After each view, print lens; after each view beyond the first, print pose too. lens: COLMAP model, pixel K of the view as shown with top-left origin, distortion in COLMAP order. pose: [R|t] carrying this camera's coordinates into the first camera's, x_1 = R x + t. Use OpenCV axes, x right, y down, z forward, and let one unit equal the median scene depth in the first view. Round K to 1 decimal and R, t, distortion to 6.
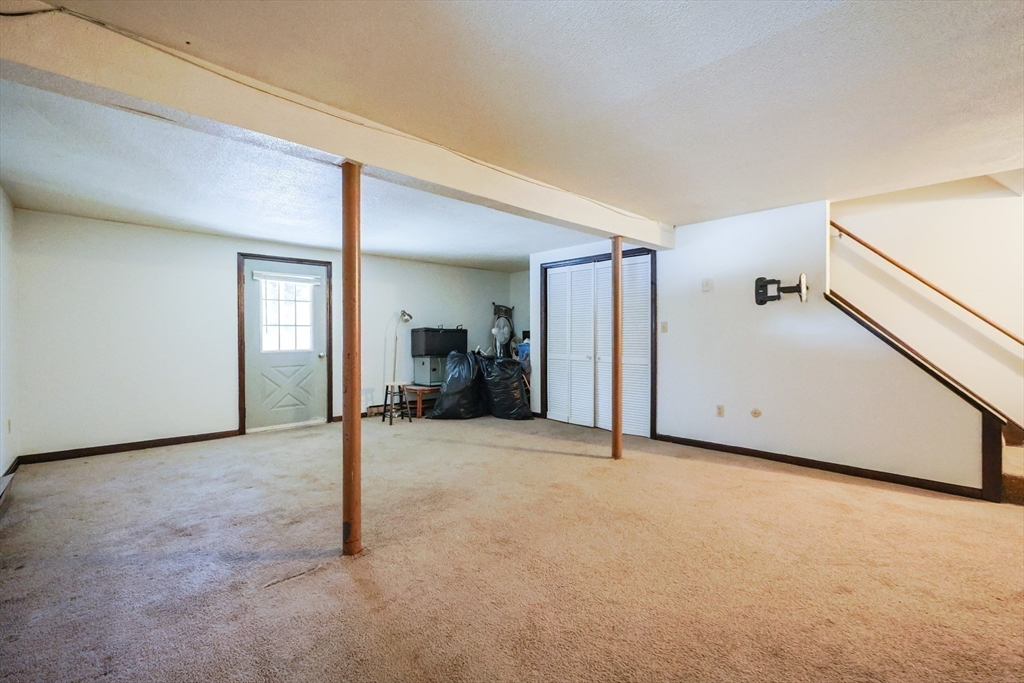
lens RADIAL K [[445.8, 0, 515.9], [0, 445.8, 342.2], [0, 0, 1]] dist [-0.000296, -0.000054]
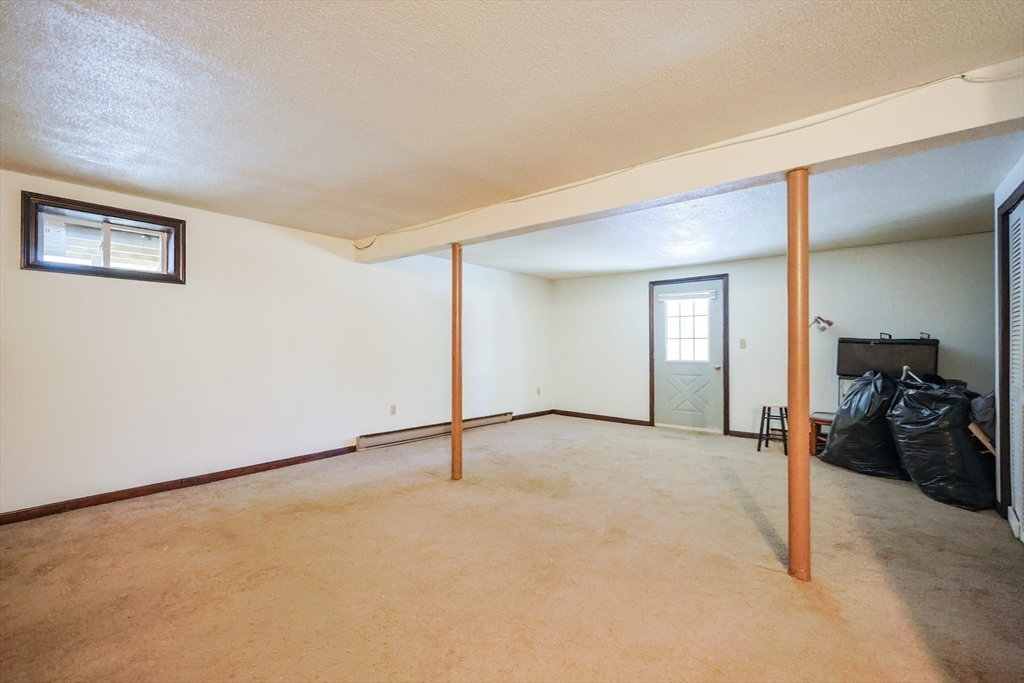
lens RADIAL K [[445.8, 0, 515.9], [0, 445.8, 342.2], [0, 0, 1]] dist [-0.000296, -0.000054]
pose [[0.085199, -0.008936, -0.996324, 0.556626], [-0.022238, 0.999694, -0.010868, -0.005842], [0.996116, 0.023082, 0.084975, 0.465383]]
